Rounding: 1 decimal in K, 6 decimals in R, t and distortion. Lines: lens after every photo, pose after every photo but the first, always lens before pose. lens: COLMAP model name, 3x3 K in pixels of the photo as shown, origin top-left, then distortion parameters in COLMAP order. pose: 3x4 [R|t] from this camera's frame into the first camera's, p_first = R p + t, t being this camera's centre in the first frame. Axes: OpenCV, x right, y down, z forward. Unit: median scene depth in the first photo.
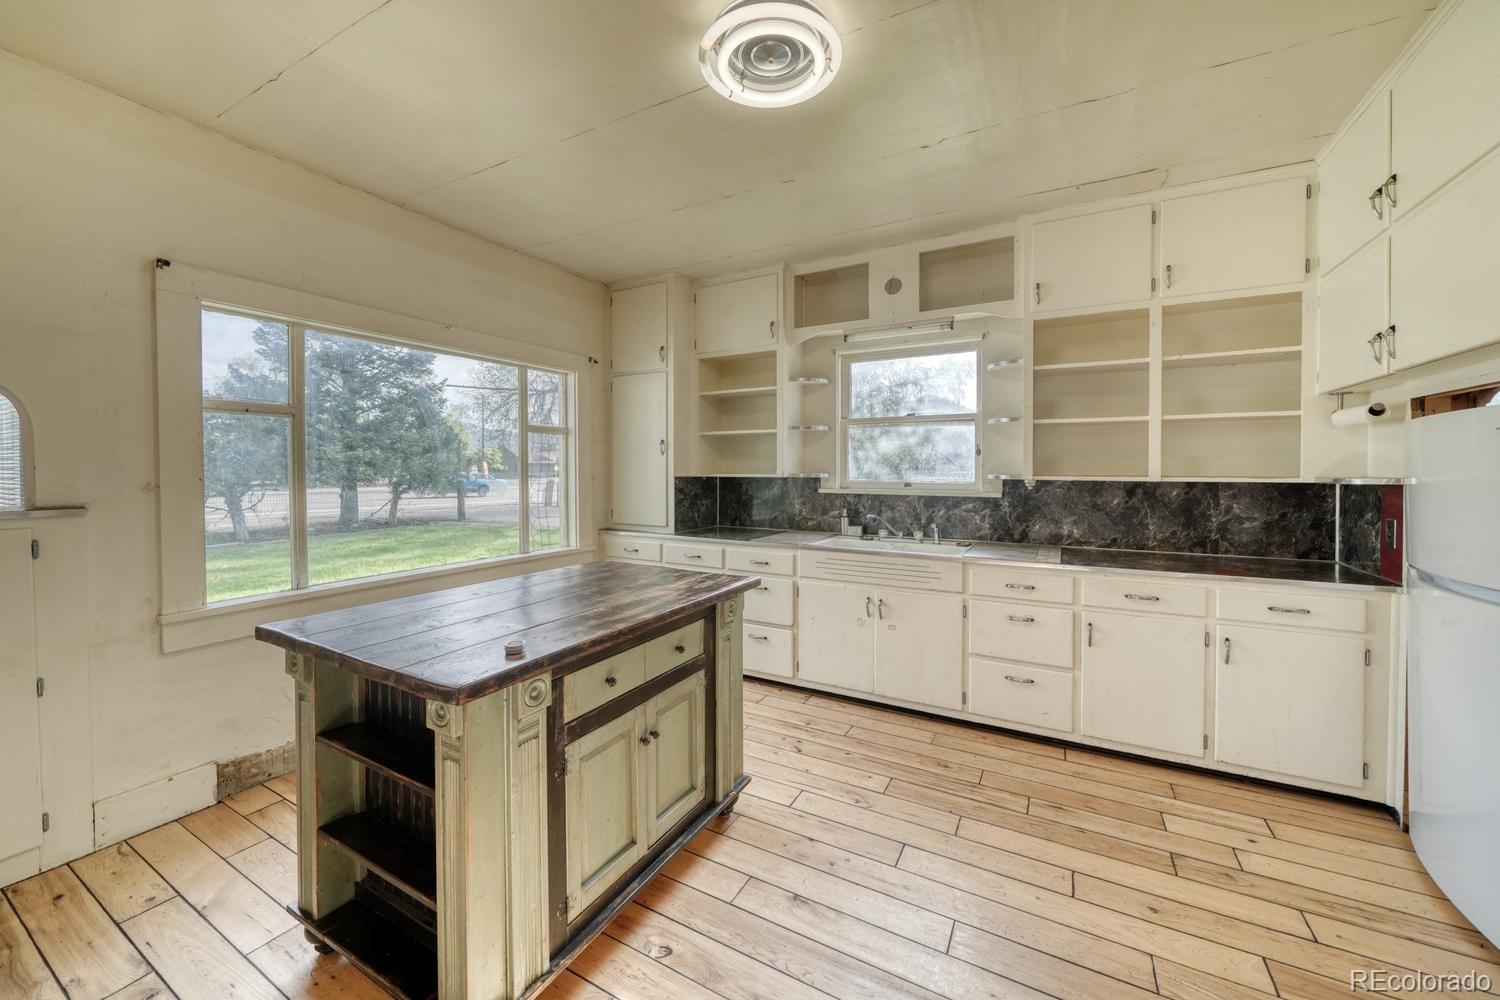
lens RADIAL K [[504.0, 0, 666.2], [0, 504.0, 467.8], [0, 0, 1]] dist [0.000220, -0.000009]
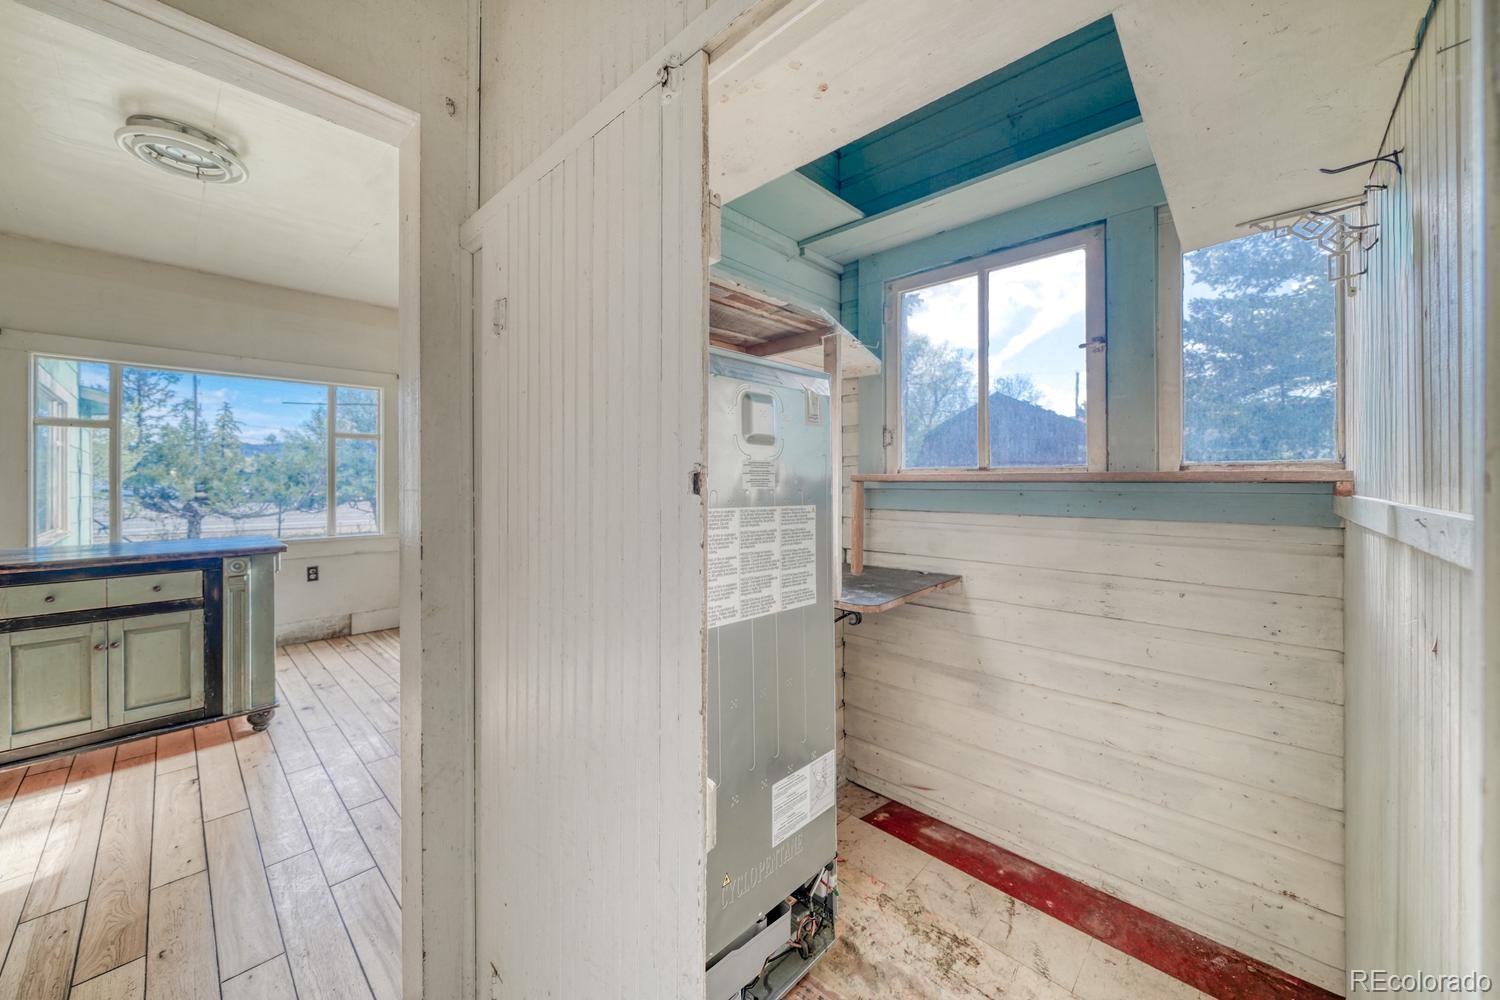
lens RADIAL K [[544.2, 0, 749.8], [0, 544.2, 479.1], [0, 0, 1]] dist [-0.000885, -0.000106]
pose [[0.970783, 0.000834, -0.239959, 1.828333], [-0.001878, 0.999990, -0.004124, 0.072172], [0.239954, 0.004454, 0.970774, -0.023739]]
